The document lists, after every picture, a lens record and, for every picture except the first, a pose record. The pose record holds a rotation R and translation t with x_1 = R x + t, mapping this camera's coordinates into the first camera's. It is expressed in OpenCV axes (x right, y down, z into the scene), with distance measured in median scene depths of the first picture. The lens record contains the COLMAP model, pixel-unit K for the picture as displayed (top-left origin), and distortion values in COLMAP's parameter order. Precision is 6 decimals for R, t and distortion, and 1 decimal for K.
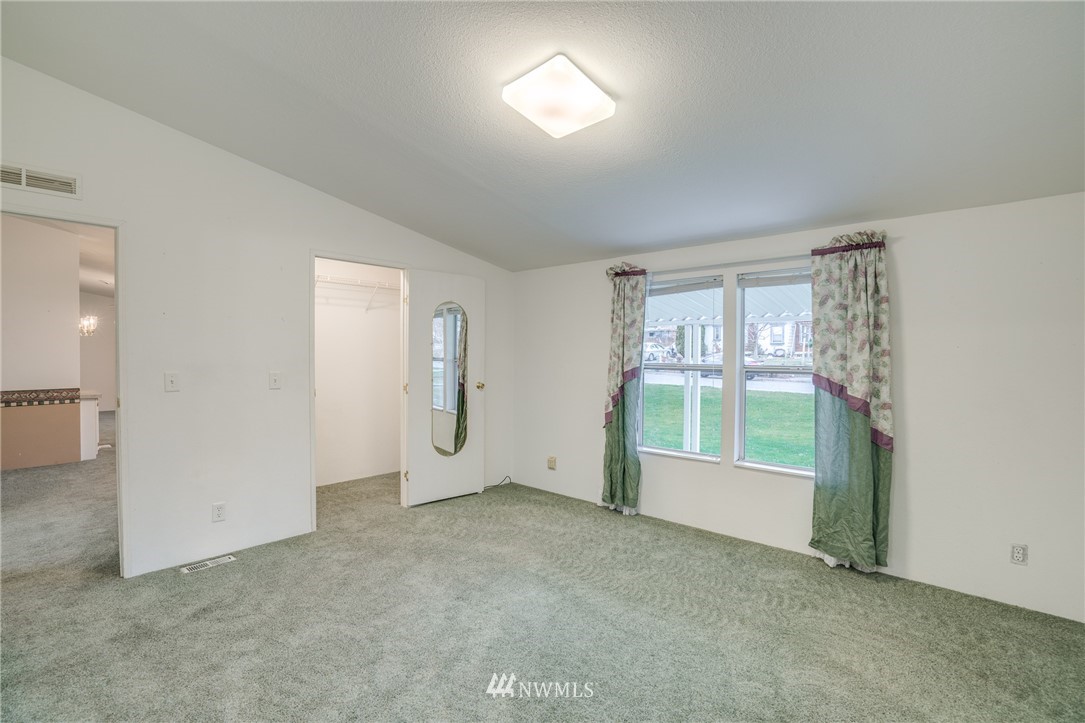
lens RADIAL K [[529.0, 0, 535.3], [0, 529.0, 364.0], [0, 0, 1]] dist [-0.014646, 0.001697]
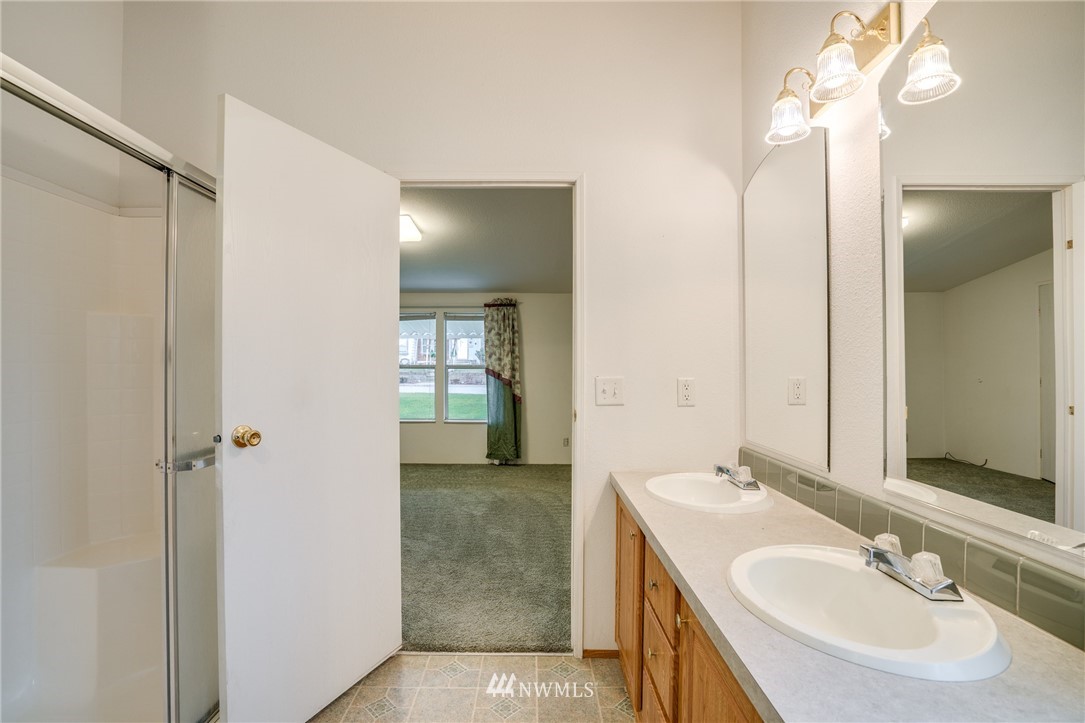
lens RADIAL K [[529.0, 0, 545.3], [0, 529.0, 359.4], [0, 0, 1]] dist [-0.014646, 0.001697]
pose [[0.748921, -0.000828, 0.662659, -0.627904], [0.019673, 0.999586, -0.020984, 0.034016], [-0.662368, 0.028752, 0.748627, -0.631392]]
